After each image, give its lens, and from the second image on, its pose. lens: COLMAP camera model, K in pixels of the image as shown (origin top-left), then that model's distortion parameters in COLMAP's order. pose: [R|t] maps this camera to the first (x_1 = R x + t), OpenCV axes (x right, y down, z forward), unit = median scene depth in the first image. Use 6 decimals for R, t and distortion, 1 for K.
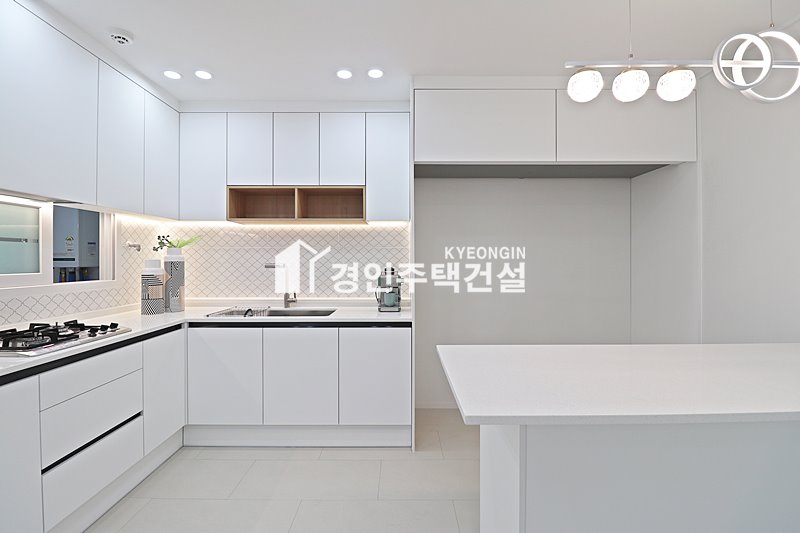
lens RADIAL K [[370.3, 0, 404.3], [0, 370.3, 262.6], [0, 0, 1]] dist [-0.006216, -0.007853]
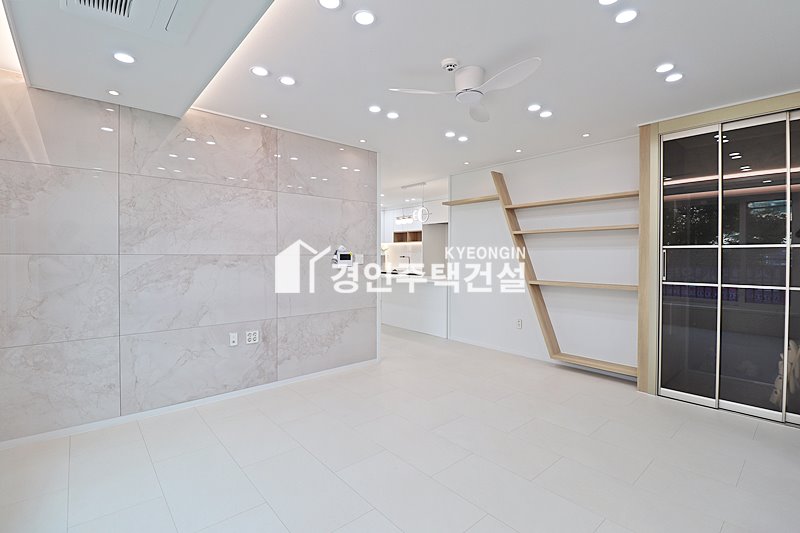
lens RADIAL K [[370.3, 0, 404.0], [0, 370.3, 262.2], [0, 0, 1]] dist [-0.006216, -0.007853]
pose [[0.658964, 0.017589, -0.751969, 2.043682], [-0.005122, 0.999808, 0.018897, -0.005144], [0.752157, -0.008601, 0.658927, -1.076698]]
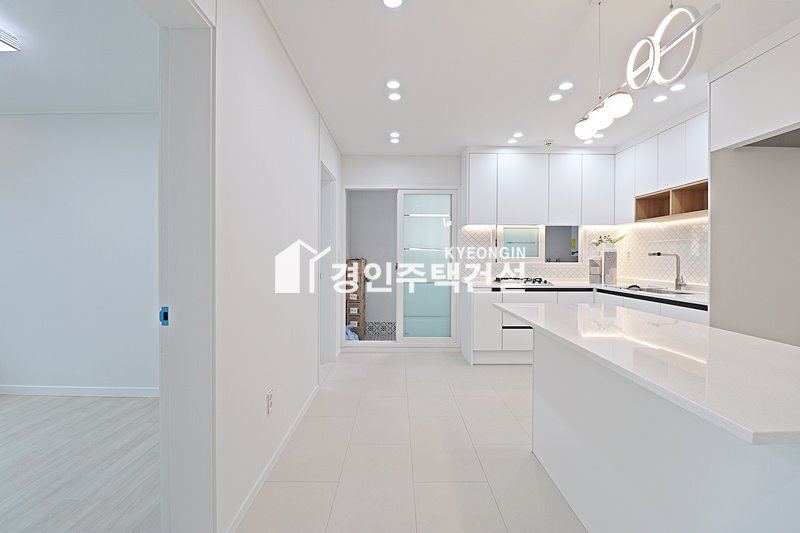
lens RADIAL K [[370.3, 0, 398.1], [0, 370.3, 263.5], [0, 0, 1]] dist [-0.006216, -0.007853]
pose [[-0.004349, 0.018121, -0.999826, 0.937385], [-0.007236, 0.999809, 0.018152, 0.024036], [0.999964, 0.007314, -0.004218, 0.110716]]
